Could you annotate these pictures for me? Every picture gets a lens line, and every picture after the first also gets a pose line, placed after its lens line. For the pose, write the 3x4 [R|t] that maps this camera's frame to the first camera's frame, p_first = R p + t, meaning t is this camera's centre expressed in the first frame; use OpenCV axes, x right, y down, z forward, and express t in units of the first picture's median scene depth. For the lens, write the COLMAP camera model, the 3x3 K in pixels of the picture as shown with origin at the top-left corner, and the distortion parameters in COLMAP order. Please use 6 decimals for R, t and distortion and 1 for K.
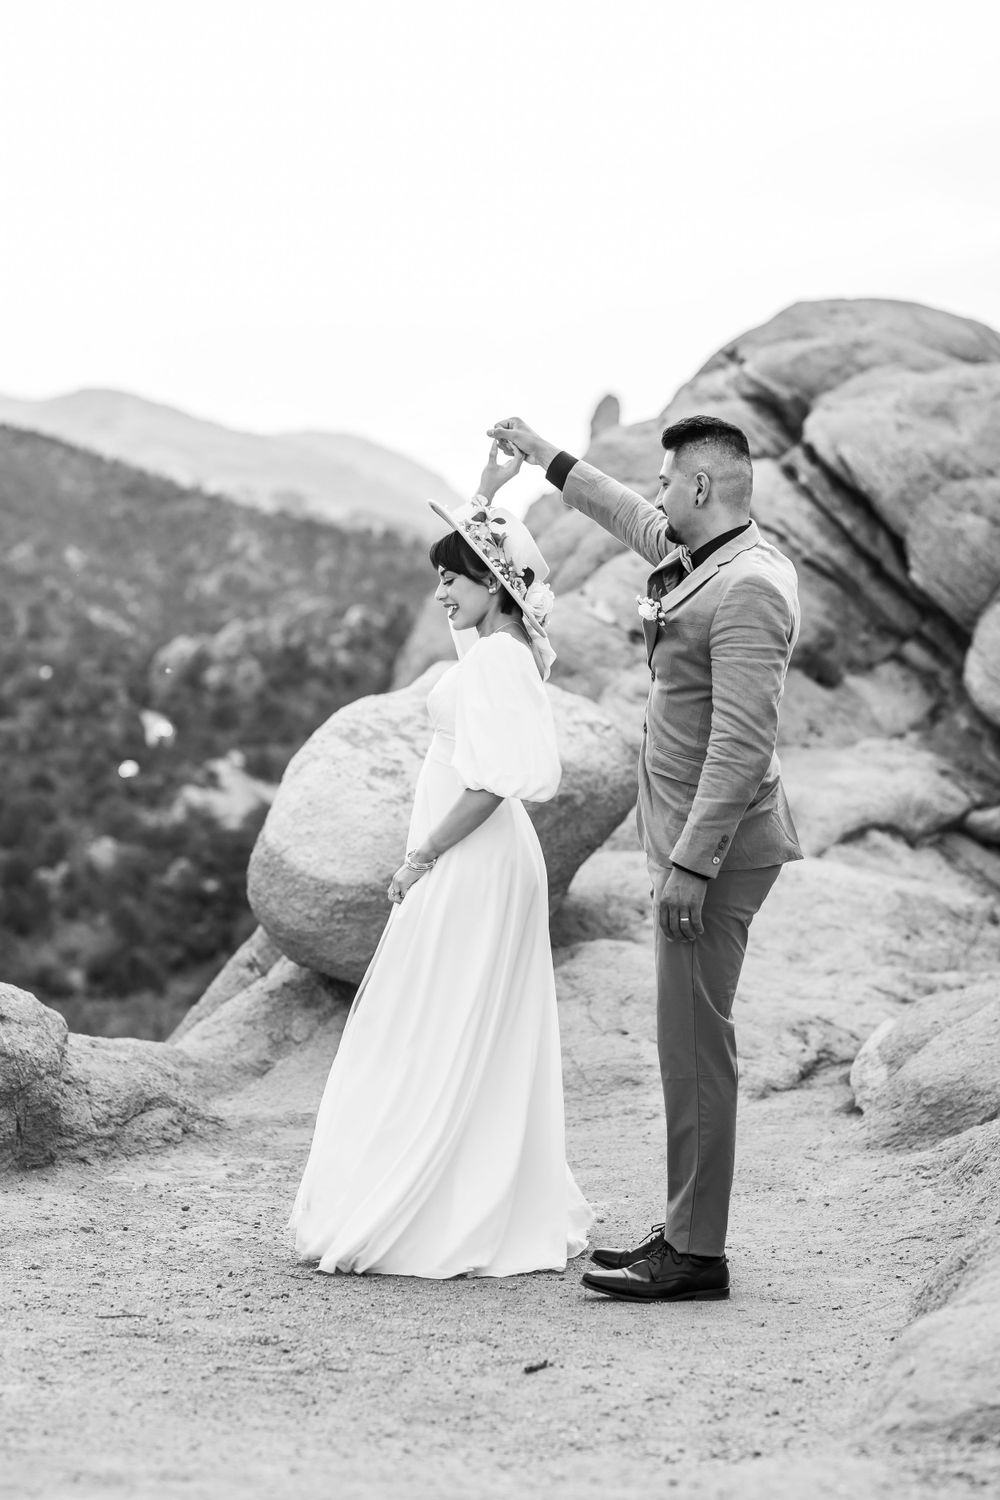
lens RADIAL K [[3357.4, 0, 498.4], [0, 3357.4, 758.4], [0, 0, 1]] dist [-0.078533, 0.000000]
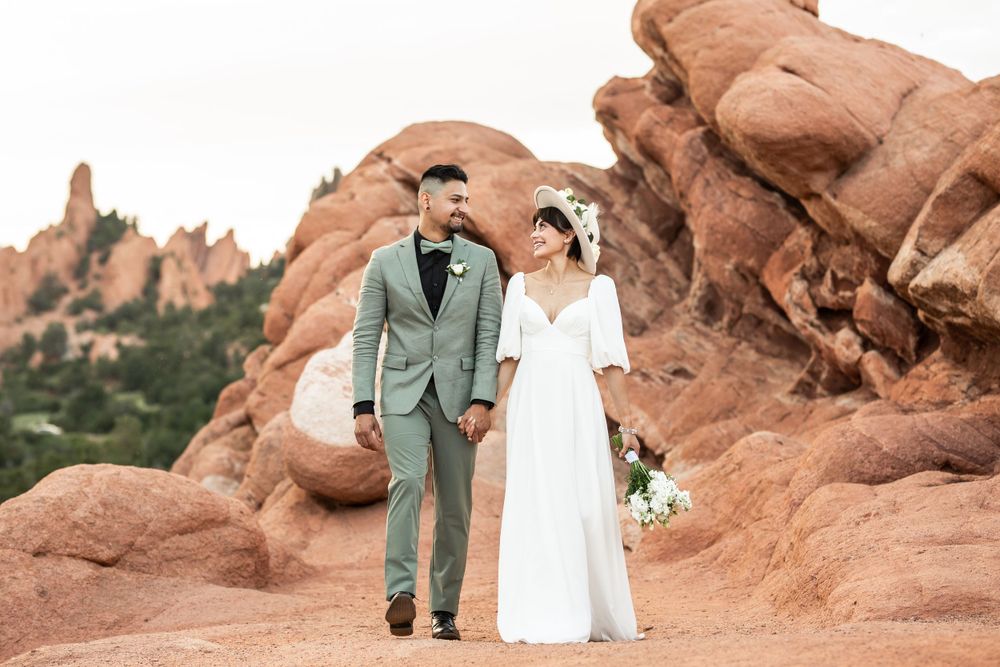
lens RADIAL K [[2238.3, 0, 500.5], [0, 2238.3, 329.9], [0, 0, 1]] dist [-0.078533, 0.000000]
pose [[0.976245, -0.027077, 0.214970, -0.200514], [0.034027, 0.999009, -0.028696, 0.009148], [-0.213980, 0.035329, 0.976199, -0.232756]]
